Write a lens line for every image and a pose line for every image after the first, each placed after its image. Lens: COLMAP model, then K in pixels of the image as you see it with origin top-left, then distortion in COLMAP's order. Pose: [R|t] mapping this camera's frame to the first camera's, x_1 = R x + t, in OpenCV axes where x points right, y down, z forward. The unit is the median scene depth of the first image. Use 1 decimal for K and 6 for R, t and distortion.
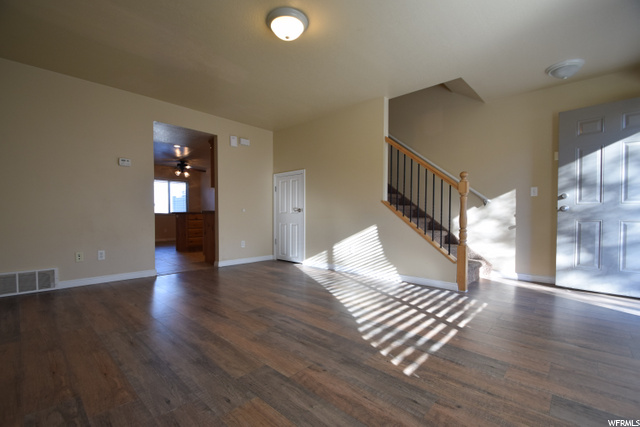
lens RADIAL K [[281.6, 0, 316.7], [0, 281.6, 216.0], [0, 0, 1]] dist [-0.001972, -0.000370]
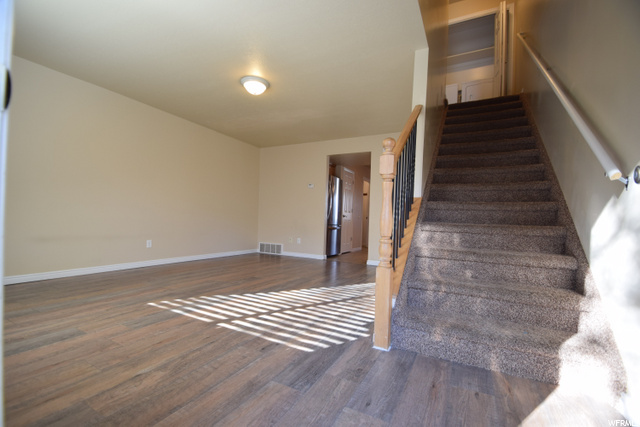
lens RADIAL K [[281.6, 0, 318.6], [0, 281.6, 214.9], [0, 0, 1]] dist [-0.001972, -0.000370]
pose [[0.255407, -0.017551, -0.966674, 1.507886], [-0.039707, 0.998801, -0.028625, 0.035893], [0.966018, 0.045695, 0.254404, 1.053805]]
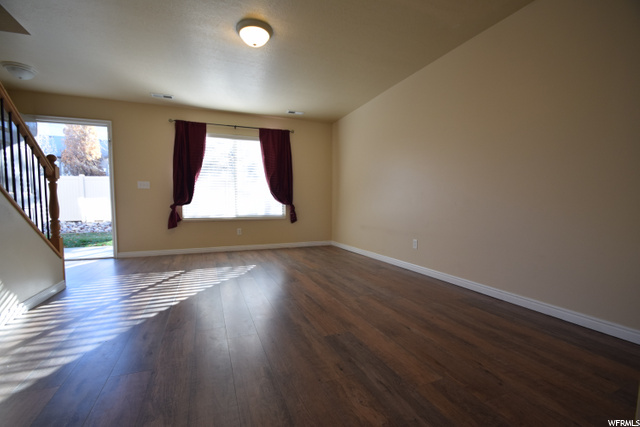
lens RADIAL K [[281.6, 0, 318.9], [0, 281.6, 219.9], [0, 0, 1]] dist [-0.001972, -0.000370]
pose [[-0.904481, -0.026103, 0.425714, -0.888704], [0.002824, 0.997737, 0.067179, -0.017404], [-0.426505, 0.061964, -0.902360, 2.100446]]
